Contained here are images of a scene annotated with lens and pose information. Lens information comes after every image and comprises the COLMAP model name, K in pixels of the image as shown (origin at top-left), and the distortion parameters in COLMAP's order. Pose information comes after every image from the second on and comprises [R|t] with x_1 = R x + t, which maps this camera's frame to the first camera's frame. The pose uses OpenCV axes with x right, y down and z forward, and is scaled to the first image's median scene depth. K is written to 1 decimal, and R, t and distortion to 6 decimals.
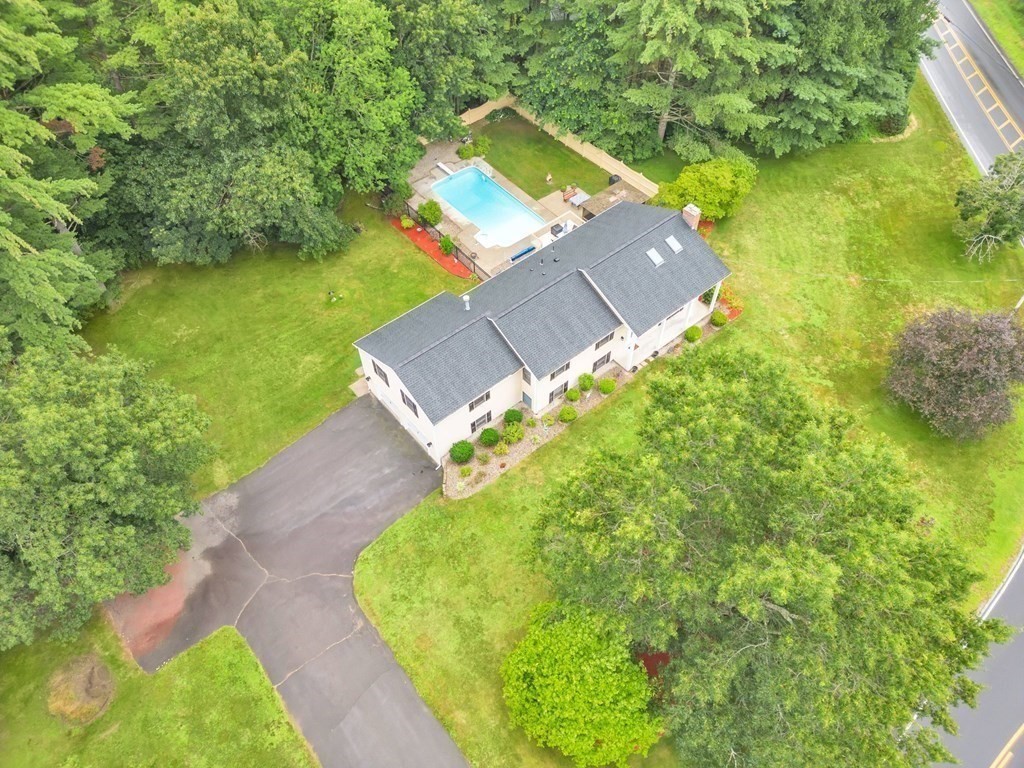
lens RADIAL K [[715.2, 0, 508.9], [0, 715.2, 391.6], [0, 0, 1]] dist [0.012237, -0.002097]
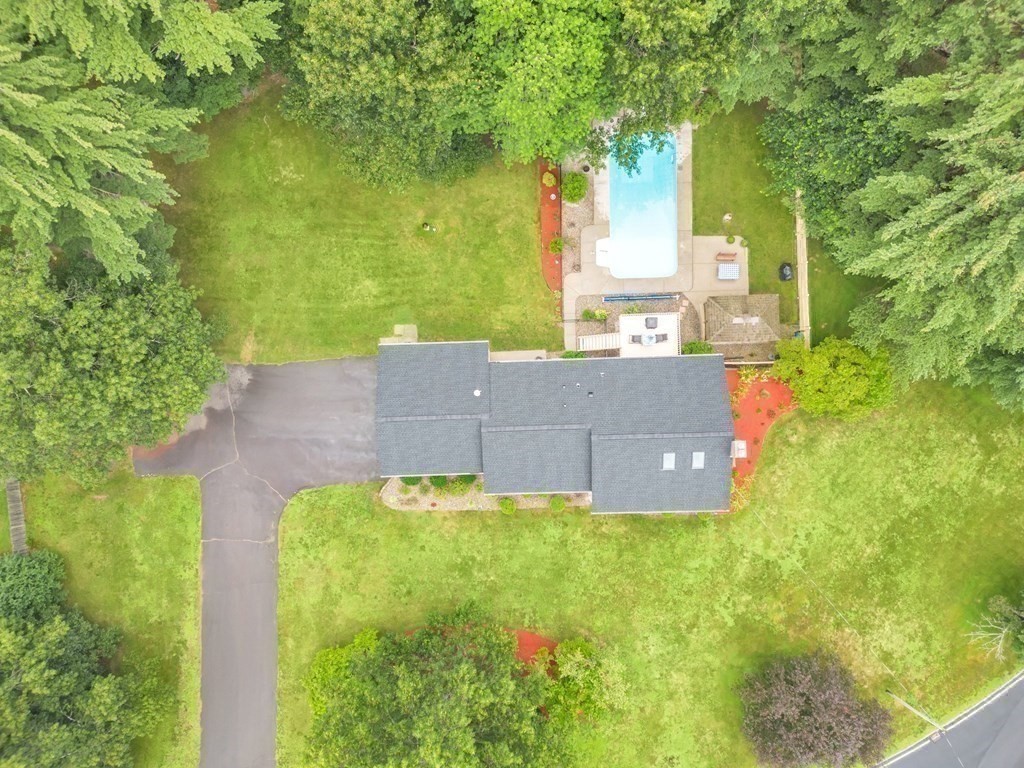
lens RADIAL K [[715.2, 0, 508.2], [0, 715.2, 390.2], [0, 0, 1]] dist [0.012237, -0.002097]
pose [[0.786647, 0.617348, -0.008242, -0.017756], [-0.485201, 0.626406, 0.610078, -0.737785], [0.381794, -0.475917, 0.792298, 0.199500]]
